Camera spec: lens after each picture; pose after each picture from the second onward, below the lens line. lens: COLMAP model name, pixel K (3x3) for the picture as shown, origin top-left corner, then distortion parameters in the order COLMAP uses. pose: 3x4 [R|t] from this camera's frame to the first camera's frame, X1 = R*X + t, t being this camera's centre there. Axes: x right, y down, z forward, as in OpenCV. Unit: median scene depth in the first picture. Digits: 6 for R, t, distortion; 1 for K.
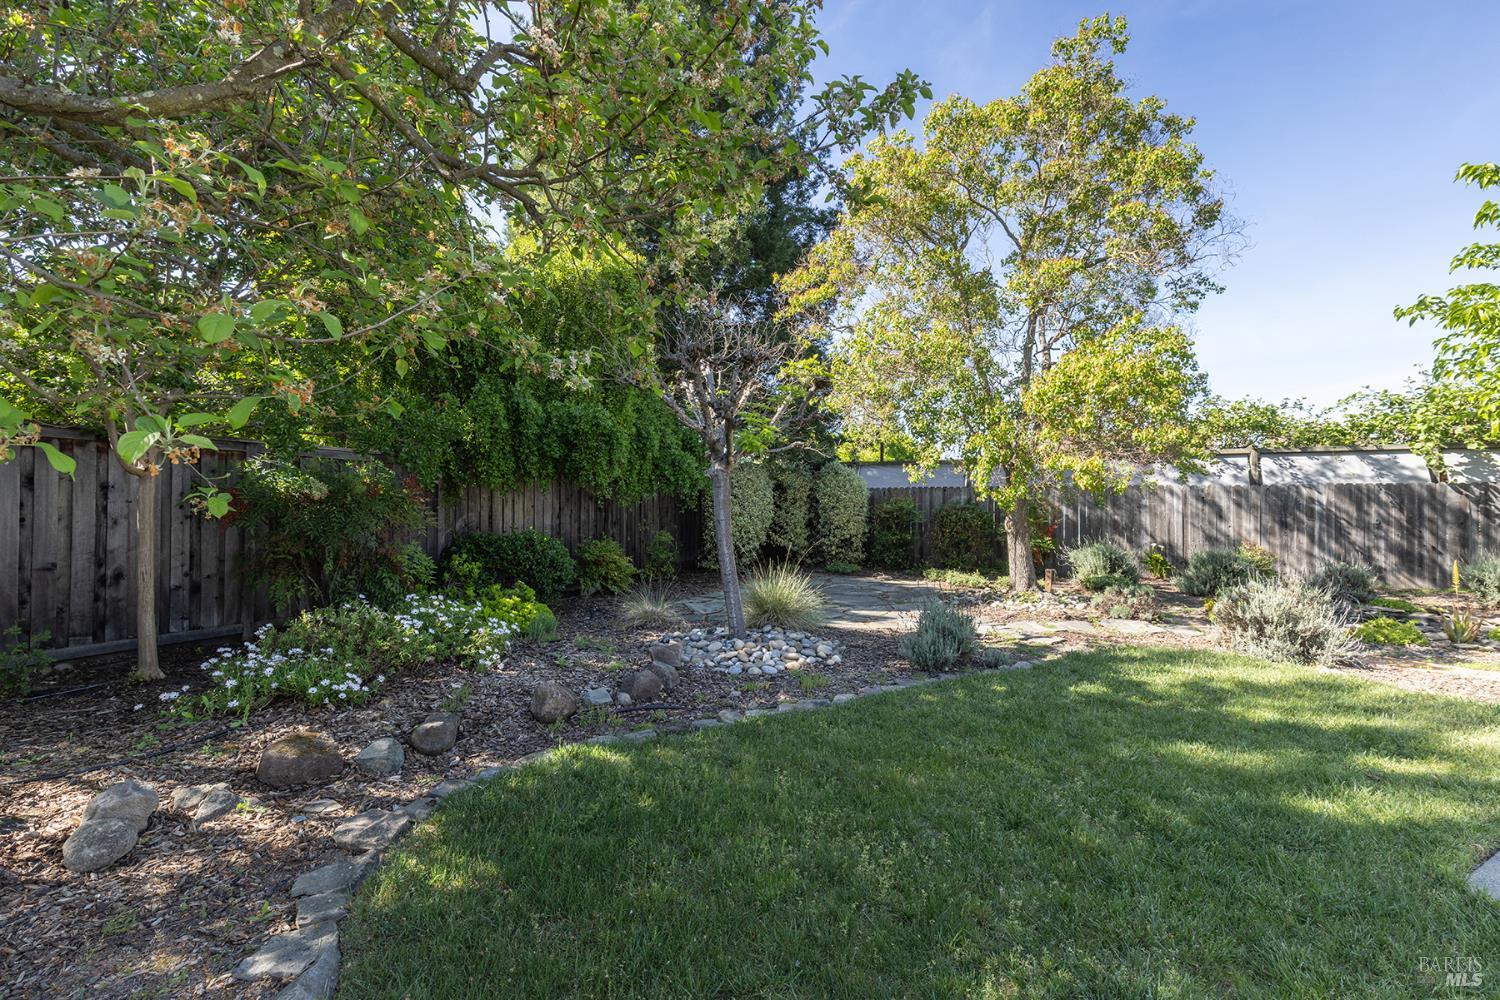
lens RADIAL K [[683.8, 0, 748.7], [0, 683.8, 500.8], [0, 0, 1]] dist [-0.002339, -0.000195]
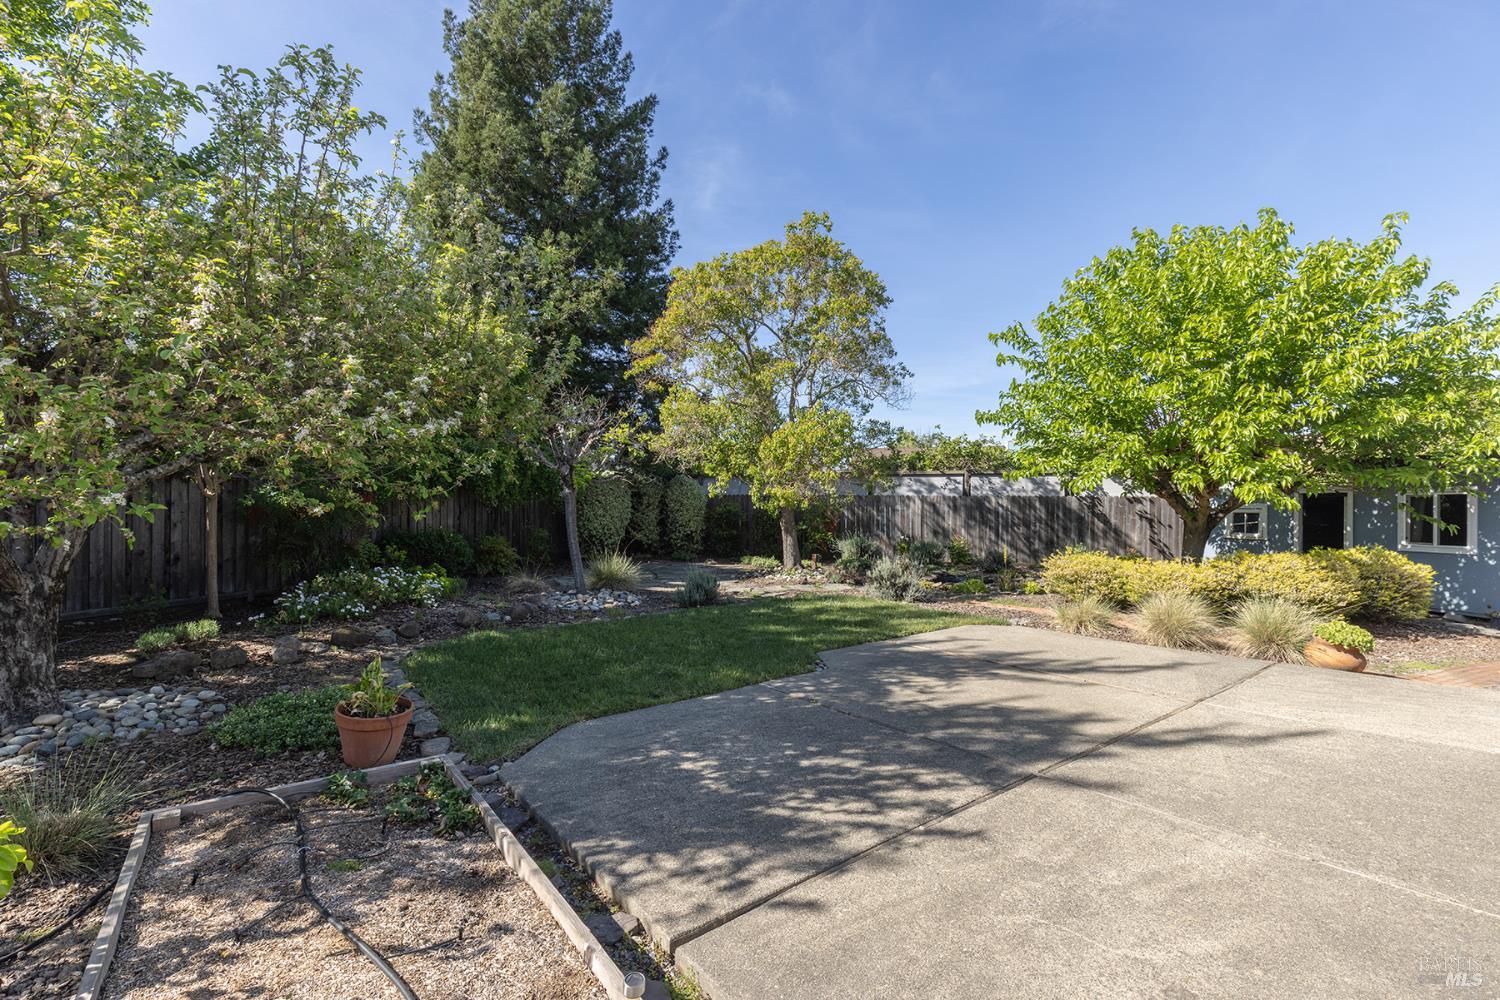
lens RADIAL K [[683.8, 0, 752.5], [0, 683.8, 503.6], [0, 0, 1]] dist [-0.002339, -0.000195]
pose [[0.988056, 0.002389, 0.154080, 0.089548], [-0.003729, 0.999958, 0.008408, -0.020947], [-0.154053, -0.008882, 0.988023, -0.442744]]
